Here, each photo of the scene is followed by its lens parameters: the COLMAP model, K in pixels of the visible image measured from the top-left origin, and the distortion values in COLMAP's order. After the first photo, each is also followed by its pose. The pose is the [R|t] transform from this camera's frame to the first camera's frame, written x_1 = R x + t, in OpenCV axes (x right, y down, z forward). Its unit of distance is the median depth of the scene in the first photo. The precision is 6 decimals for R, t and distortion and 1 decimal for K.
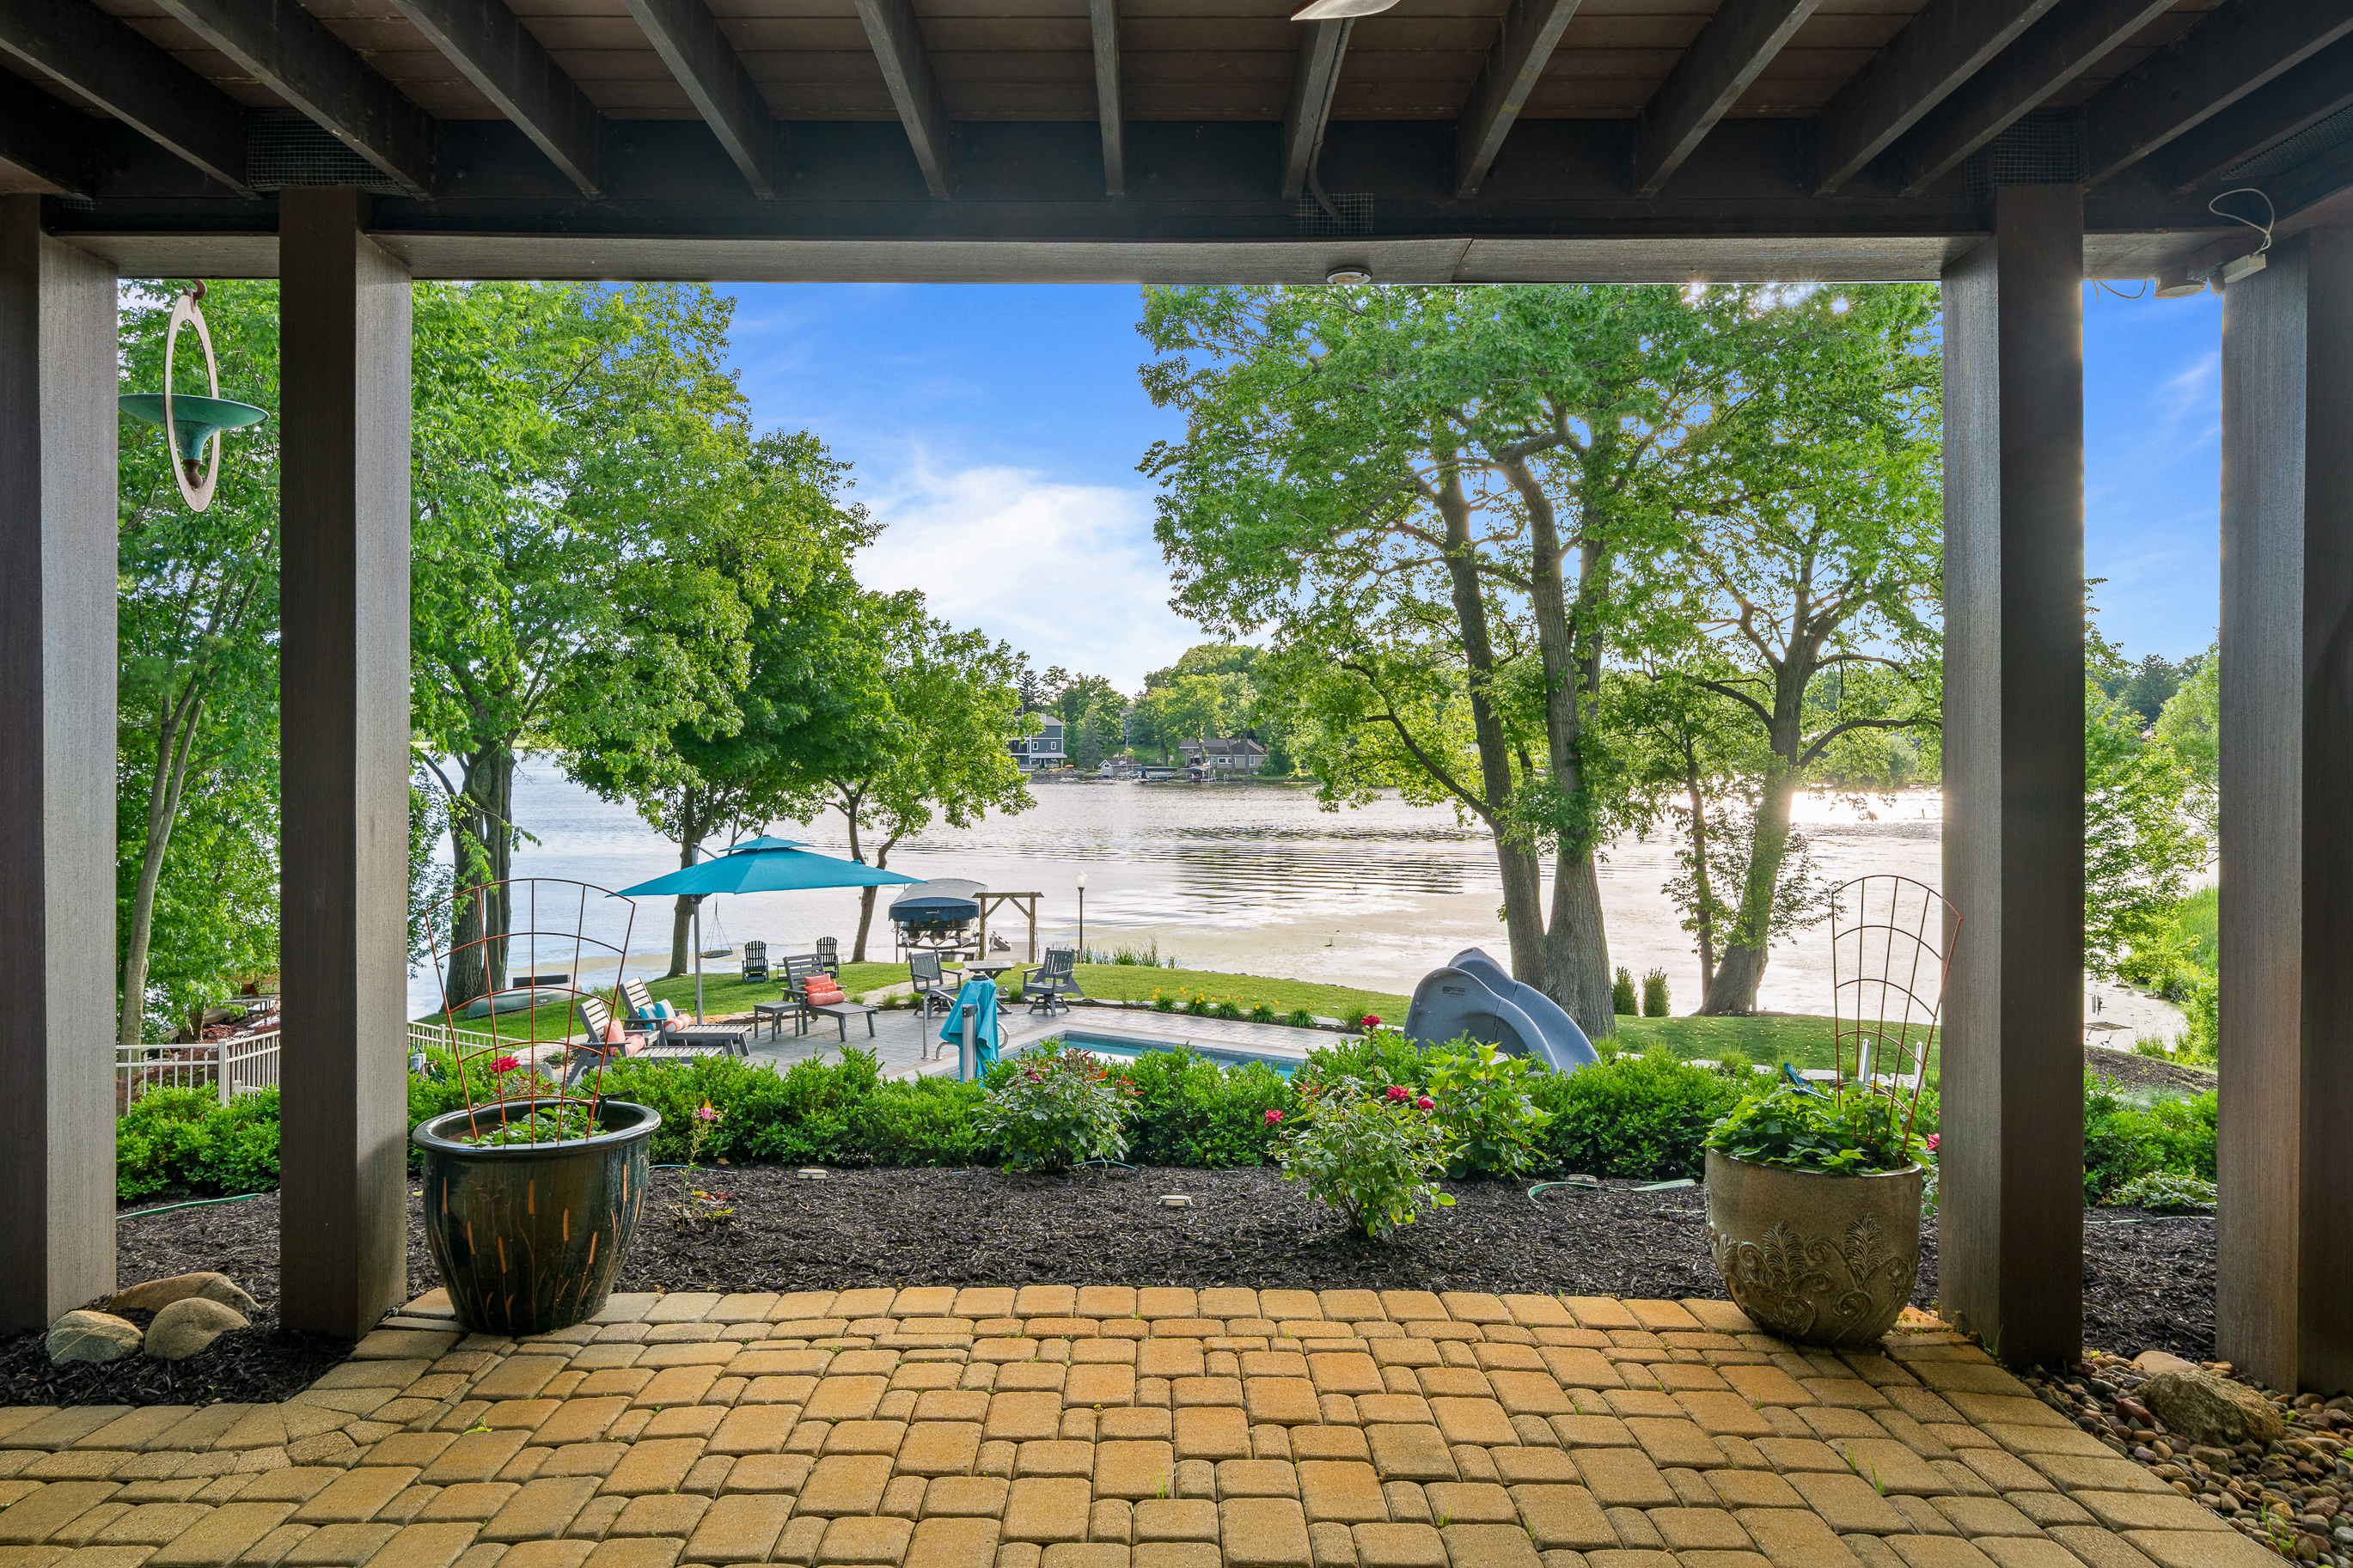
lens RADIAL K [[1455.9, 0, 1122.1], [0, 1455.9, 752.8], [0, 0, 1]] dist [-0.015549, 0.000447]
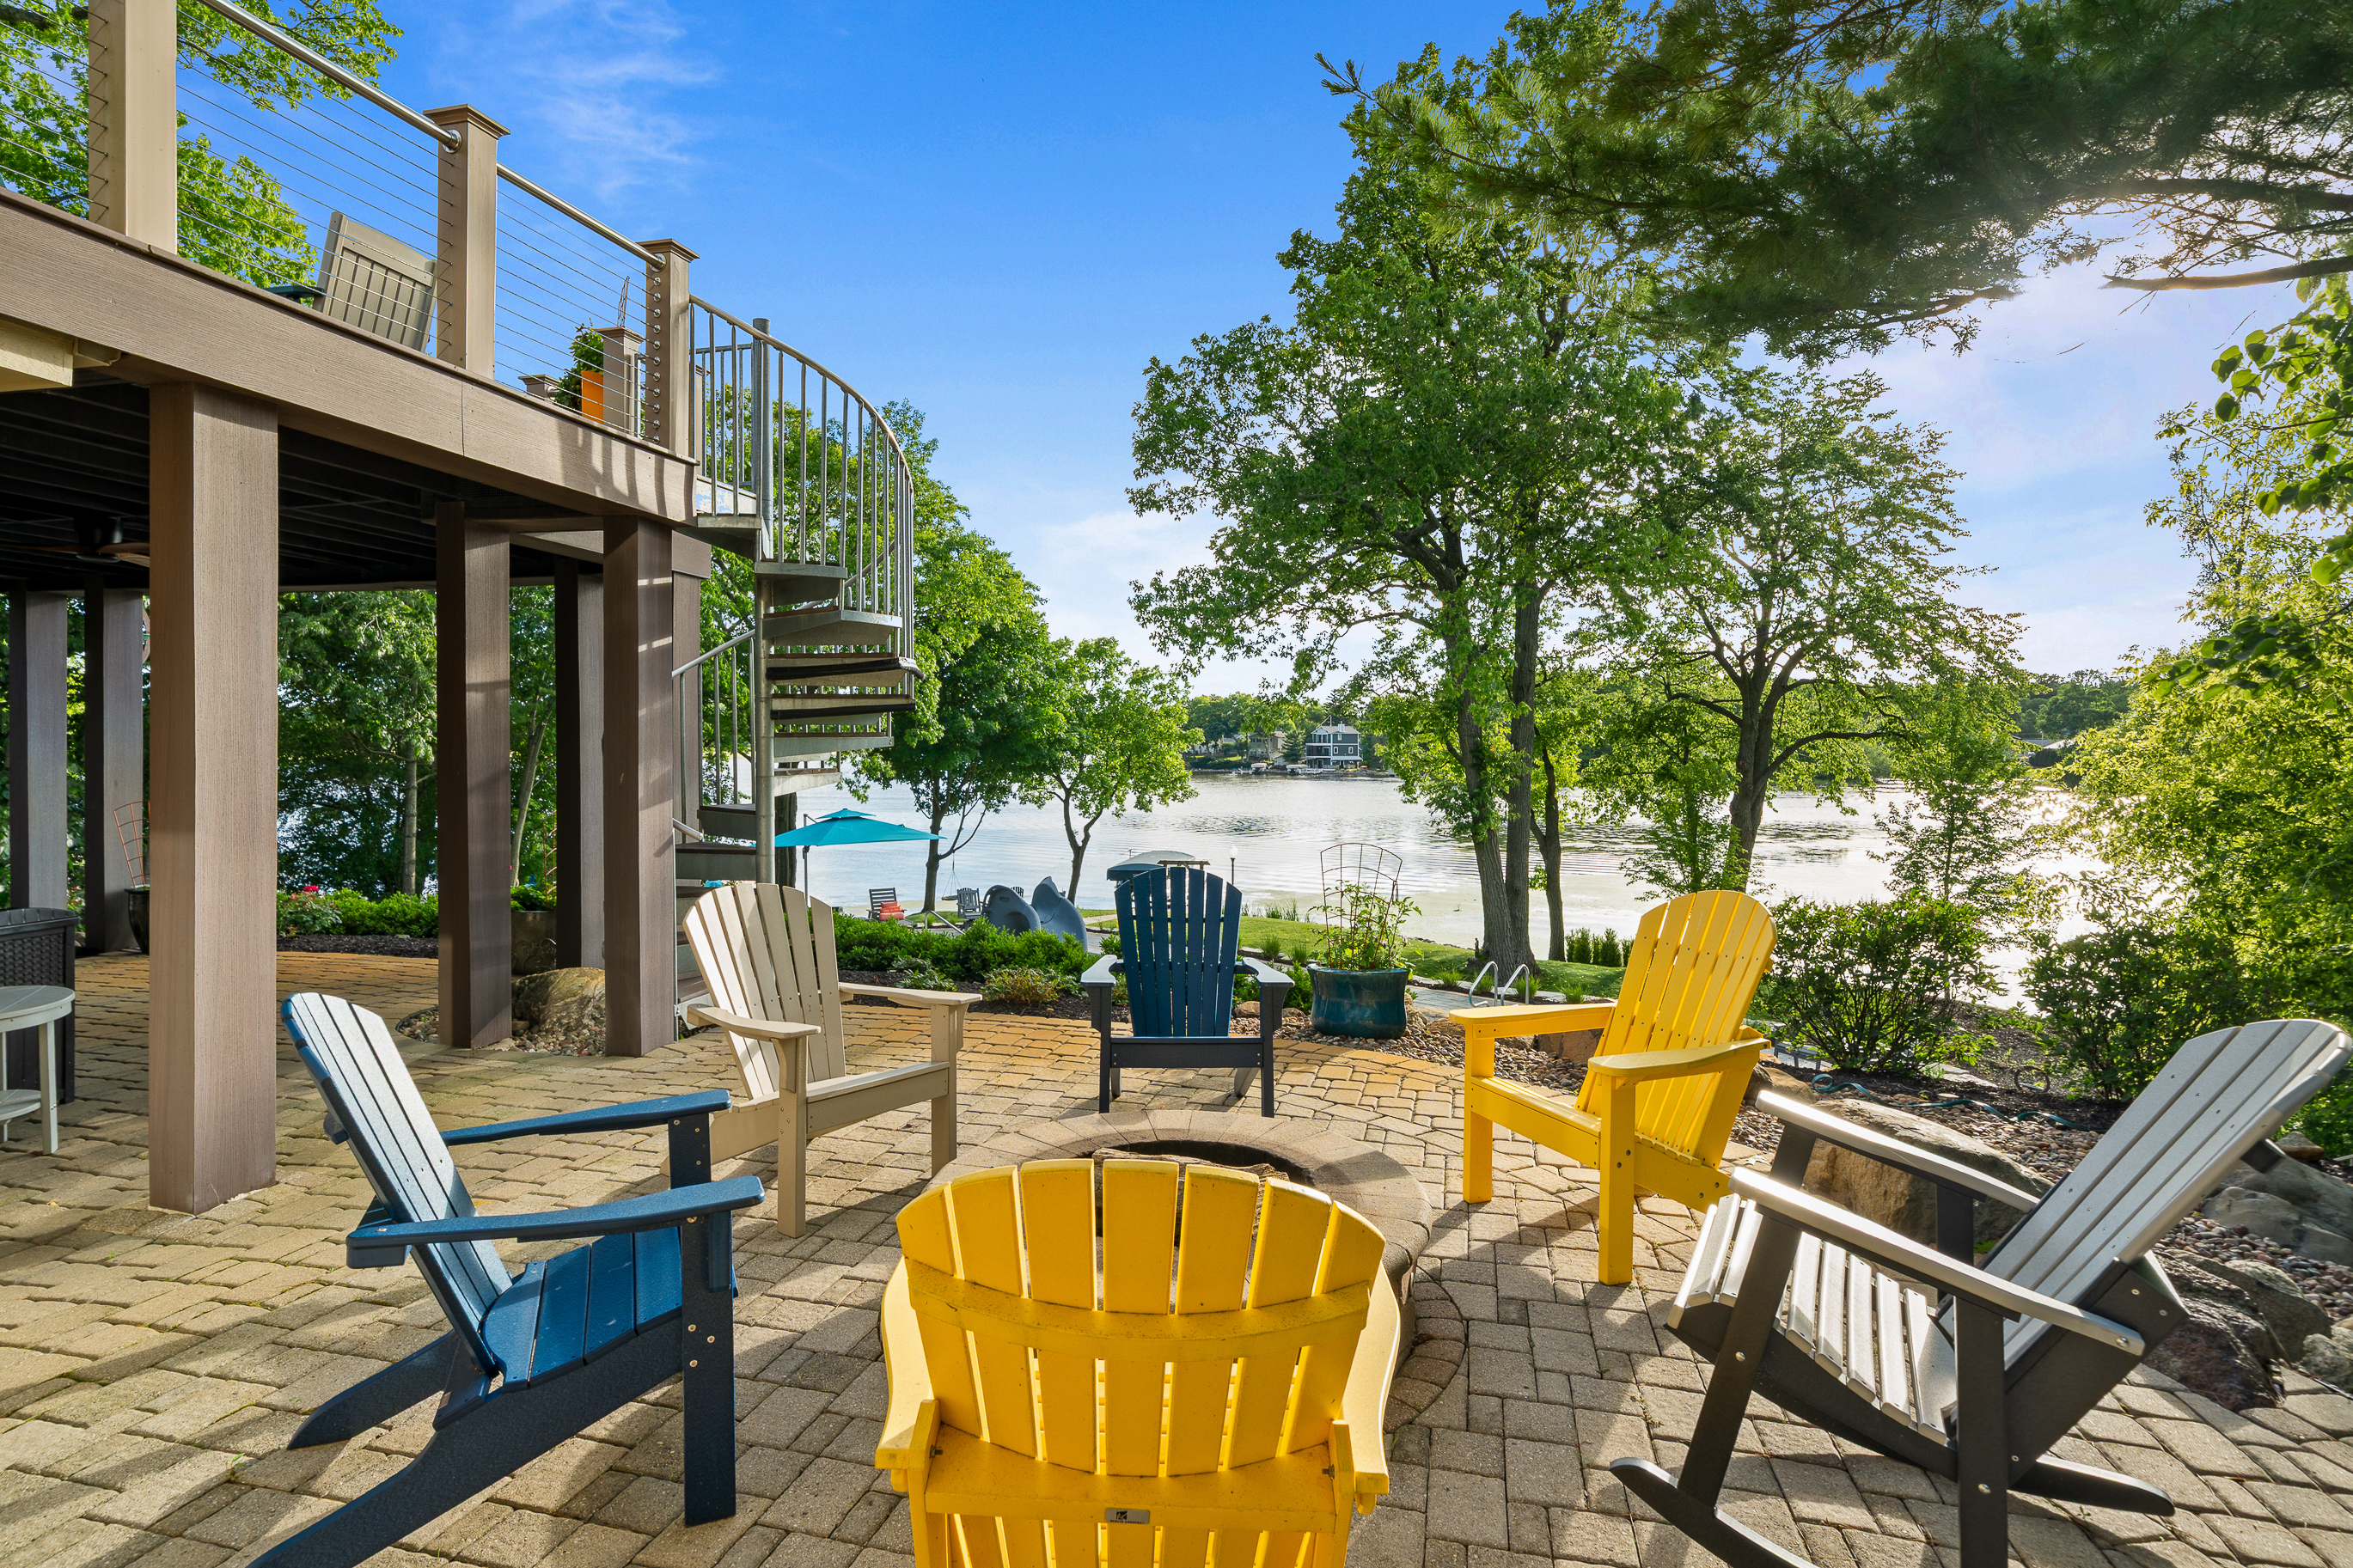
lens RADIAL K [[1163.1, 0, 1152.3], [0, 1163.1, 731.7], [0, 0, 1]] dist [-0.005546, -0.000323]
pose [[0.973396, 0.001873, -0.229123, 0.173276], [-0.006534, 0.999787, -0.019584, -0.001461], [0.229037, 0.020560, 0.973200, -0.063962]]
